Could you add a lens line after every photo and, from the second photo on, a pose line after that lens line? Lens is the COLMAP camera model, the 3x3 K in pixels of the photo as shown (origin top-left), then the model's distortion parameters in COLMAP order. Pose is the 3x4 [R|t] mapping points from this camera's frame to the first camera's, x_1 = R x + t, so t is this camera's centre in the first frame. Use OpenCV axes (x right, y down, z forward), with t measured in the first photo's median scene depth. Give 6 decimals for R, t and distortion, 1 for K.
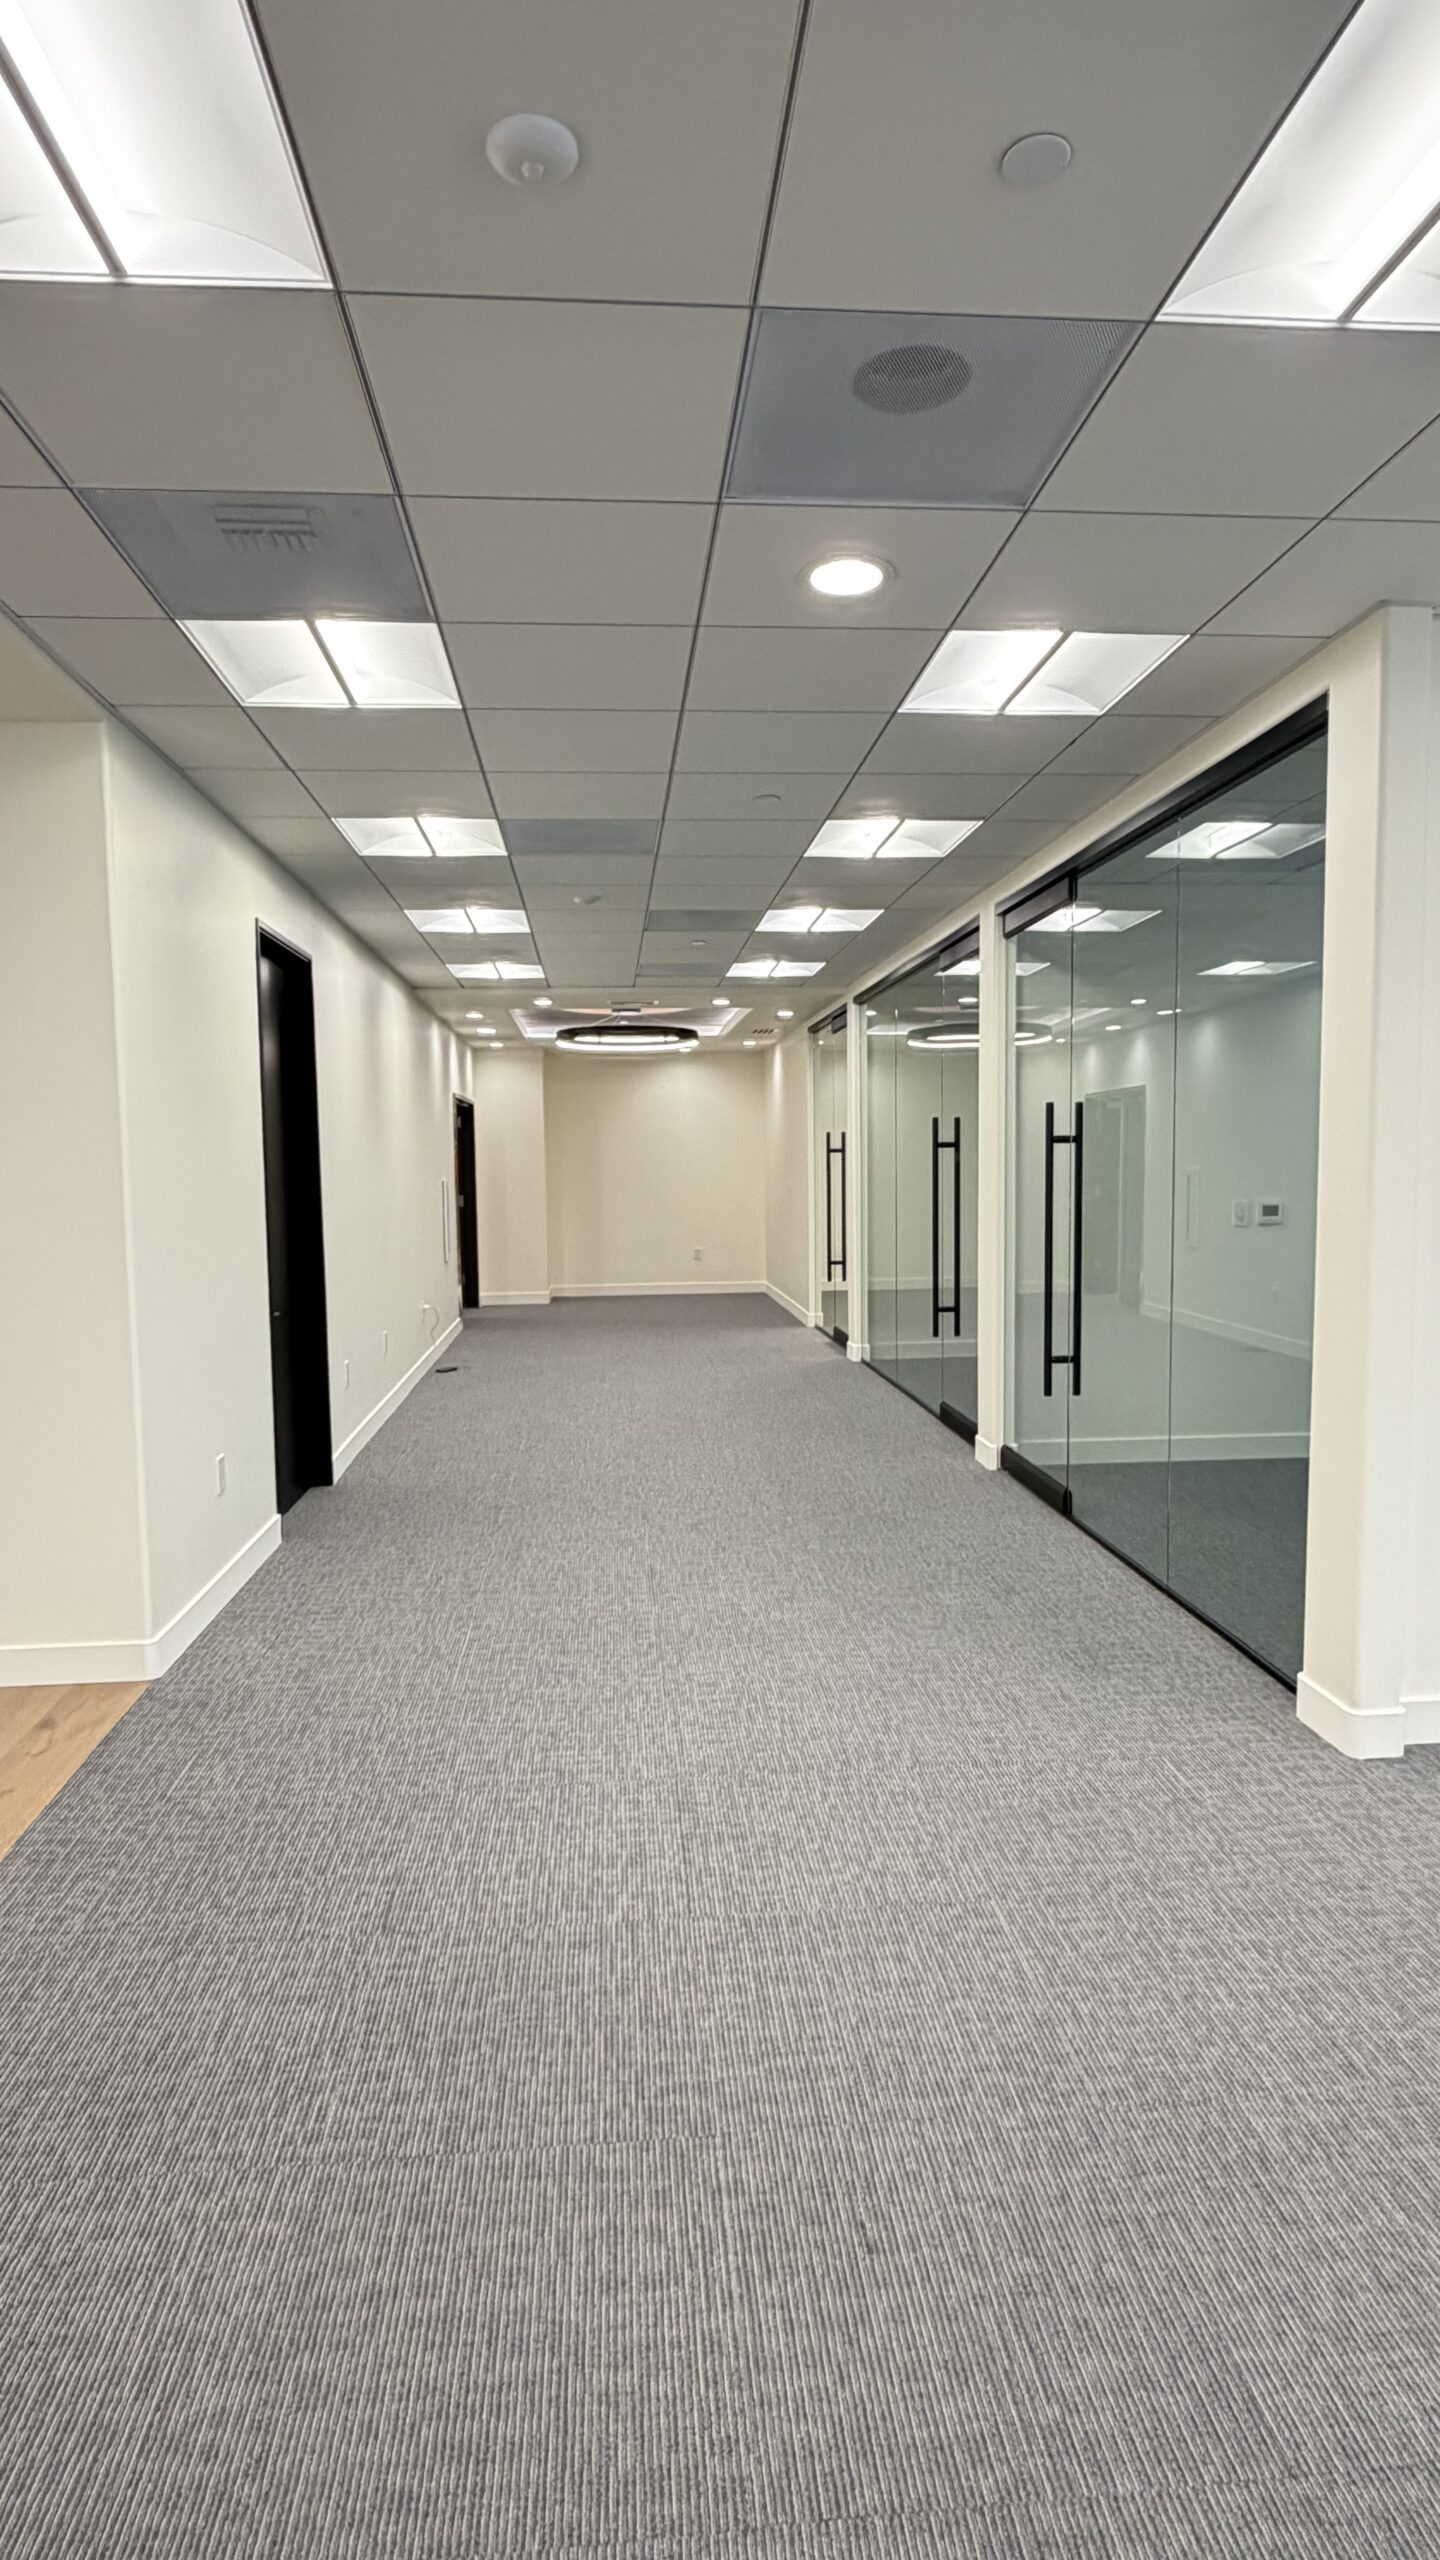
lens RADIAL K [[1354.4, 0, 714.0], [0, 1354.4, 1279.0], [0, 0, 1]] dist [-0.003013, 0.001255]
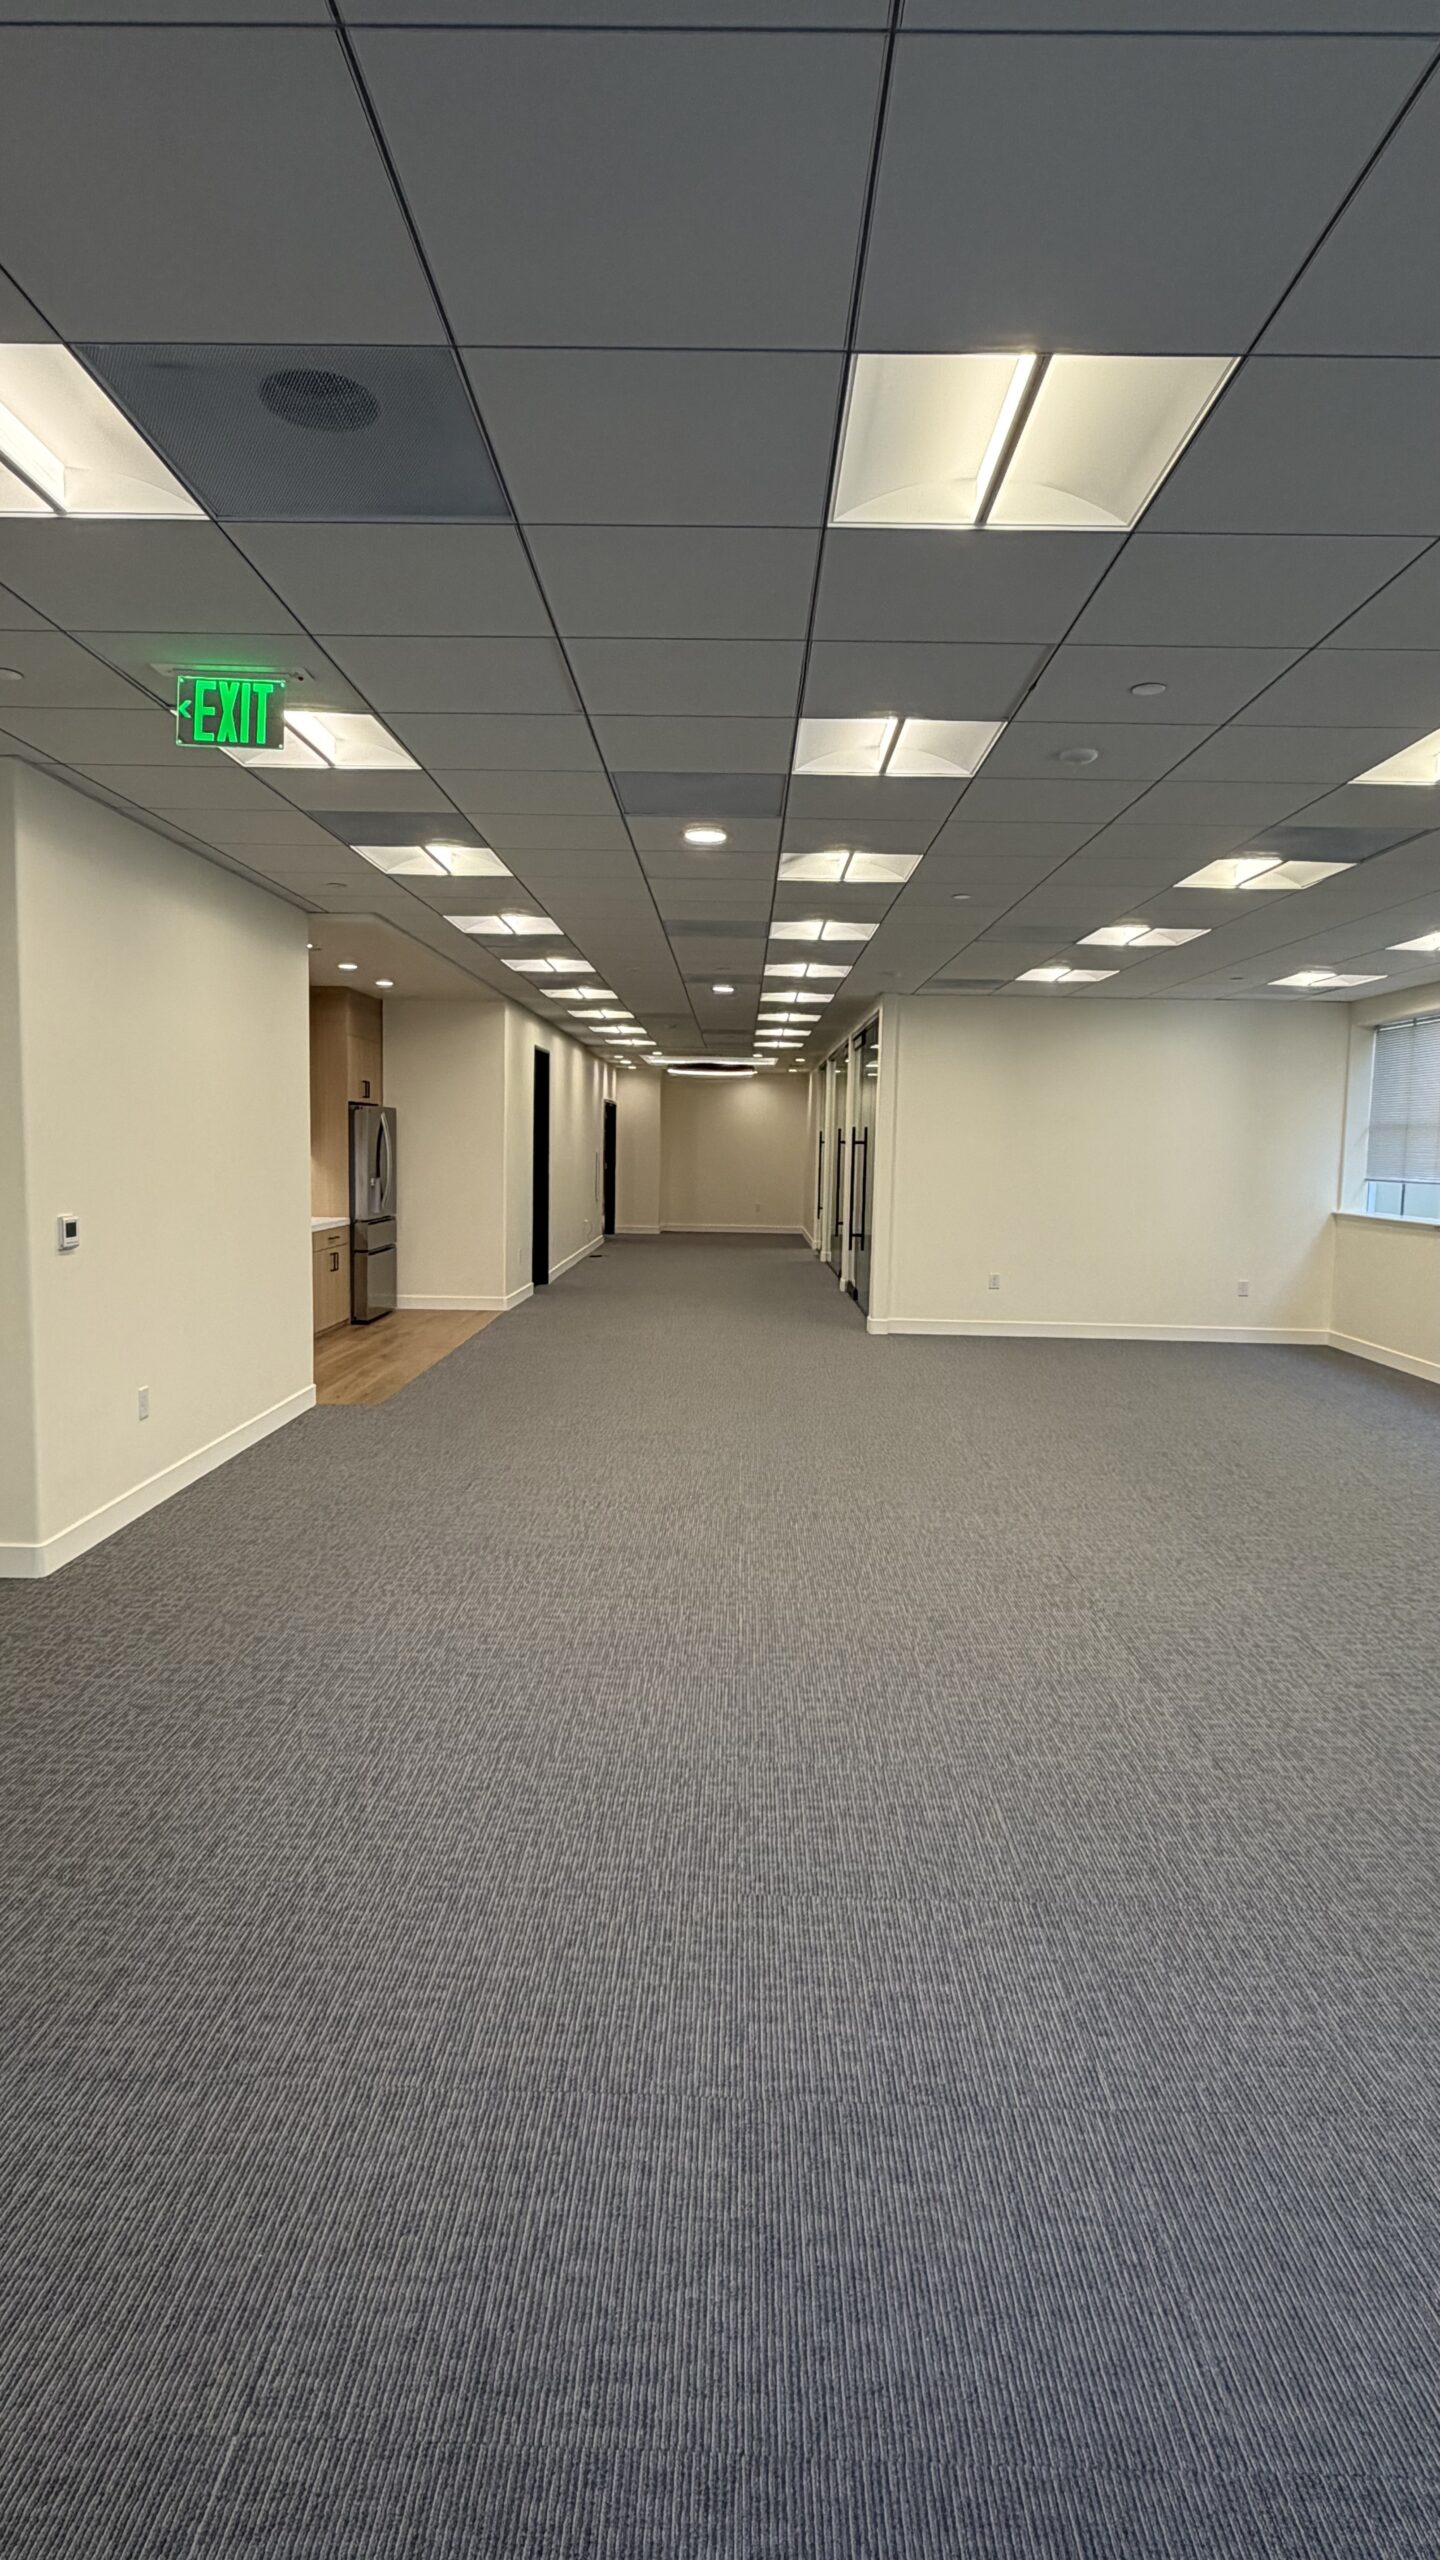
lens RADIAL K [[1354.4, 0, 712.4], [0, 1354.4, 1300.1], [0, 0, 1]] dist [-0.003013, 0.001255]
pose [[0.994057, 0.049315, -0.097048, 0.365040], [-0.046340, 0.998391, 0.032675, 0.157704], [0.098503, -0.027984, 0.994743, -2.098067]]
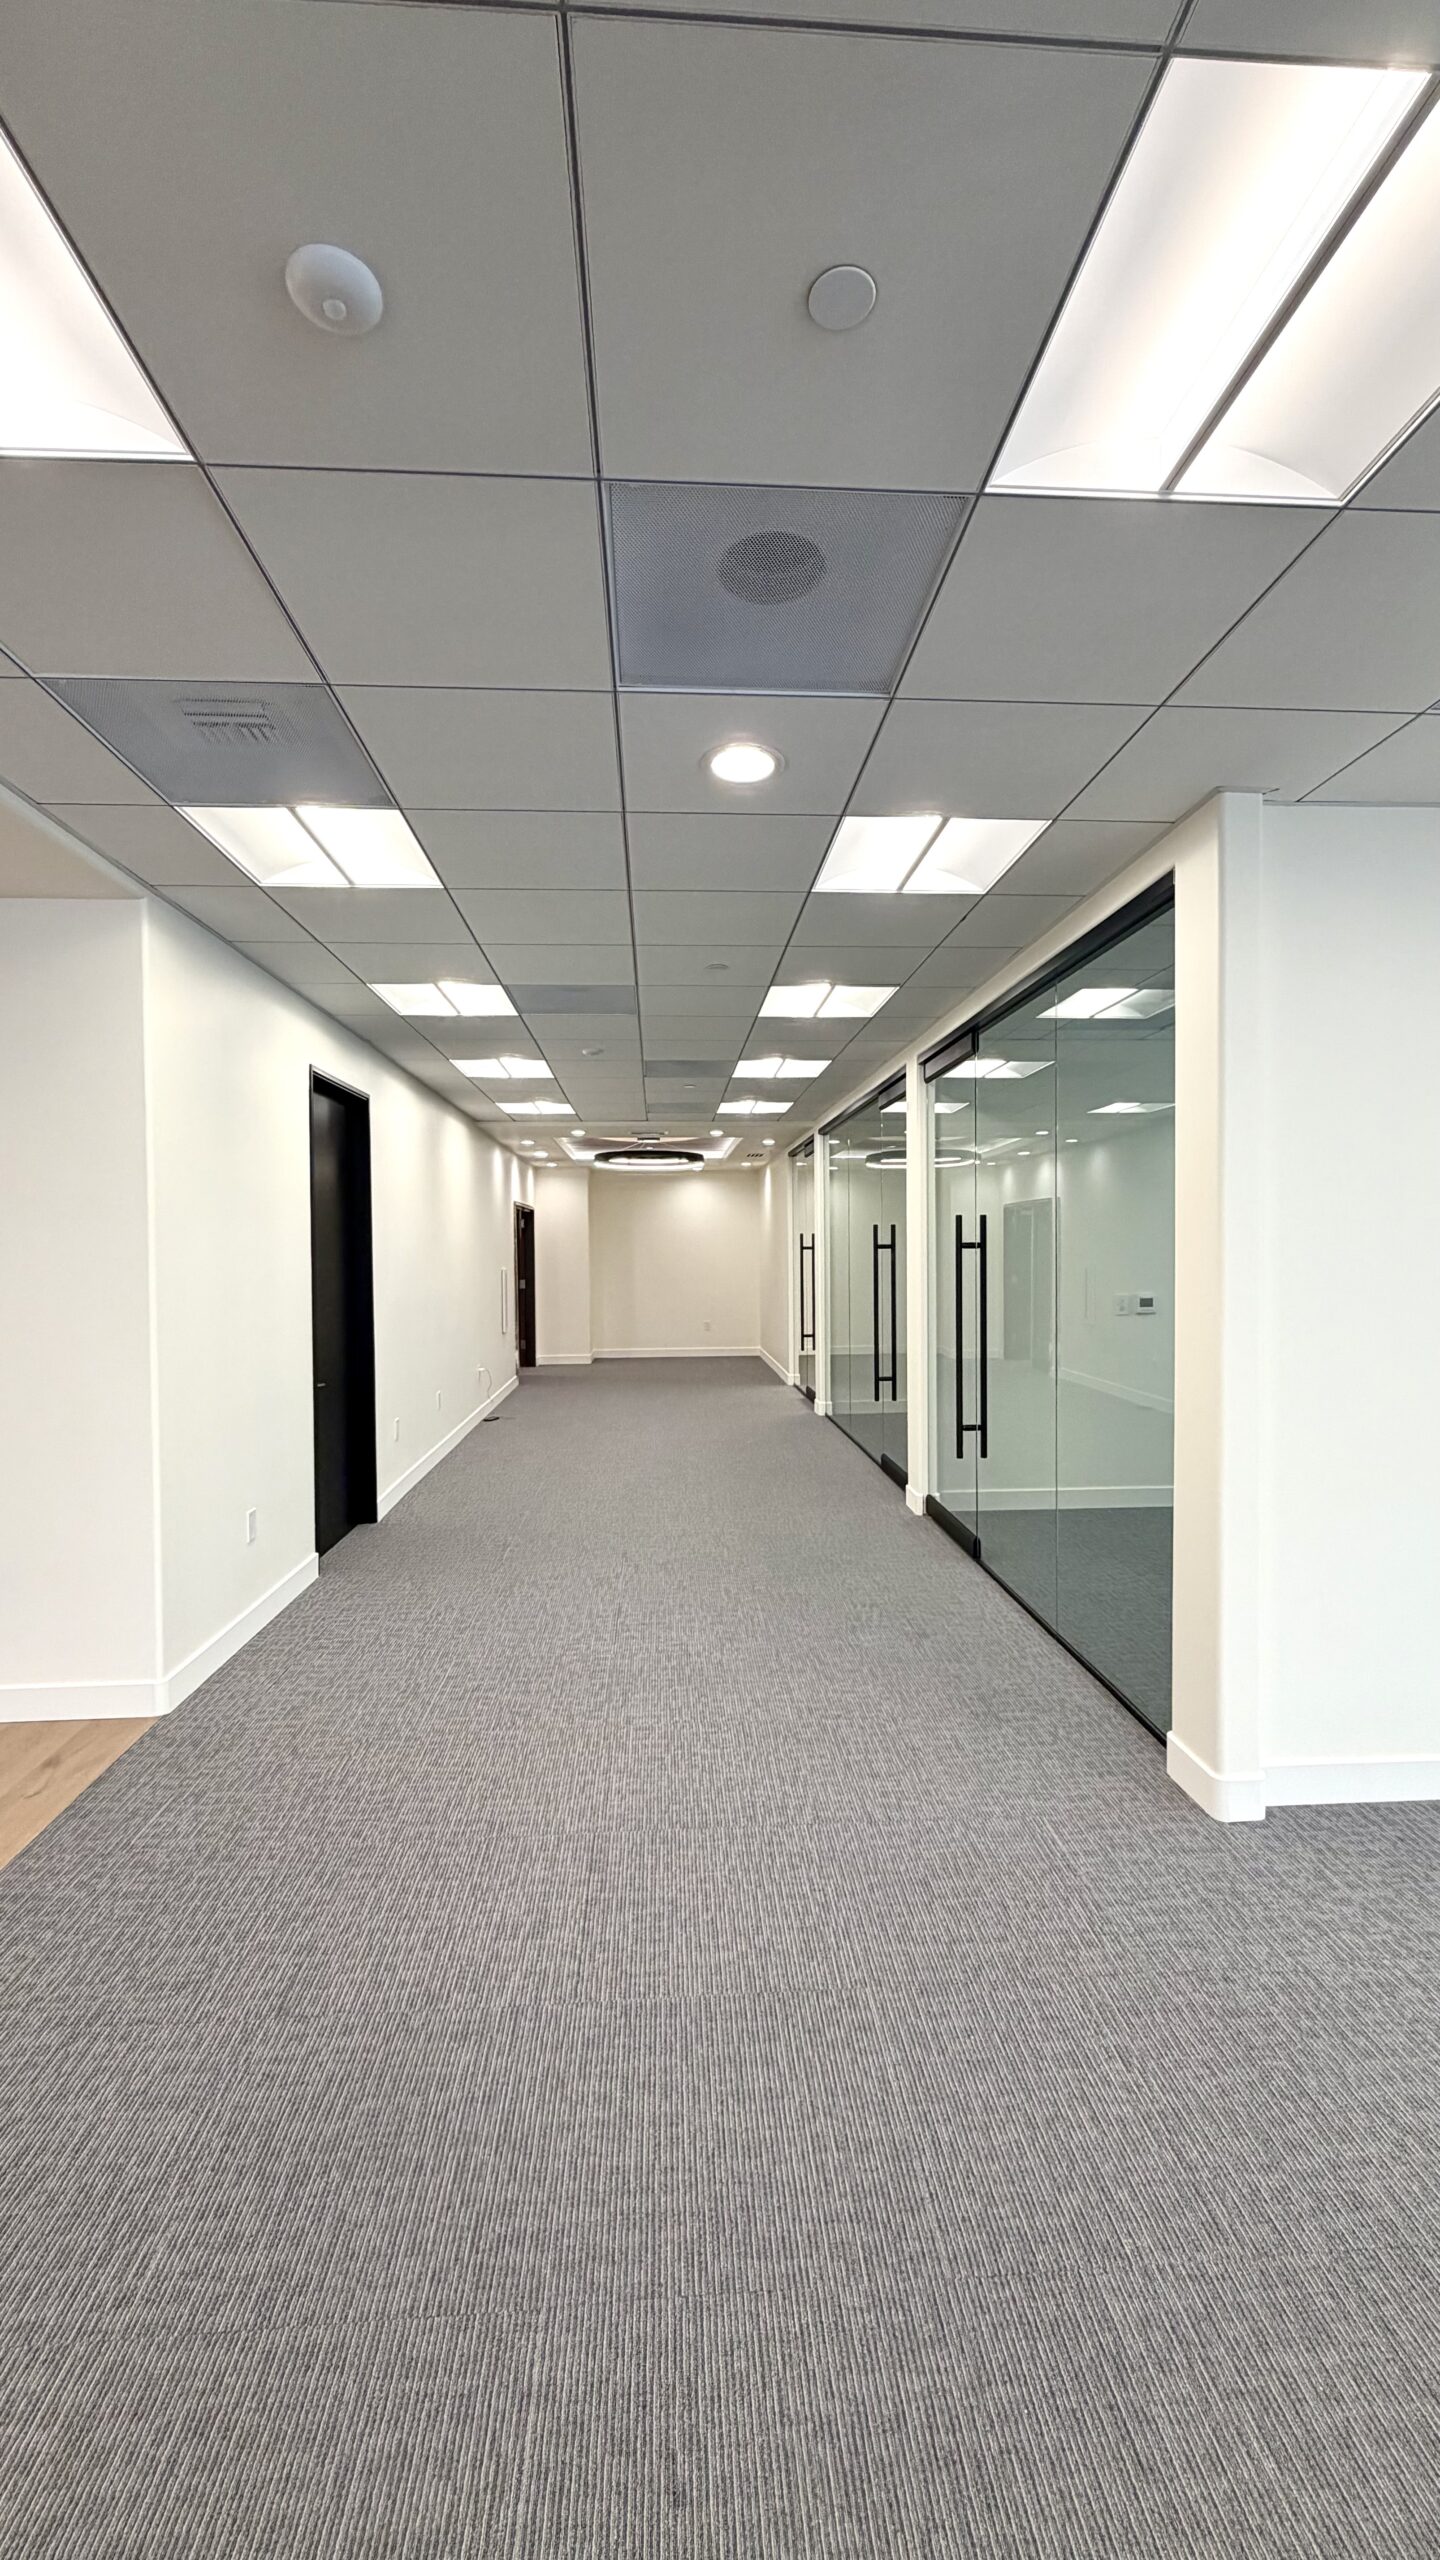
lens RADIAL K [[1012.6, 0, 720.5], [0, 1012.6, 1272.5], [0, 0, 1]] dist [-0.001739, 0.000221]
pose [[0.999810, 0.005952, -0.018555, 0.076411], [-0.007139, 0.997889, -0.064544, -0.028034], [0.018131, 0.064664, 0.997742, 0.137772]]
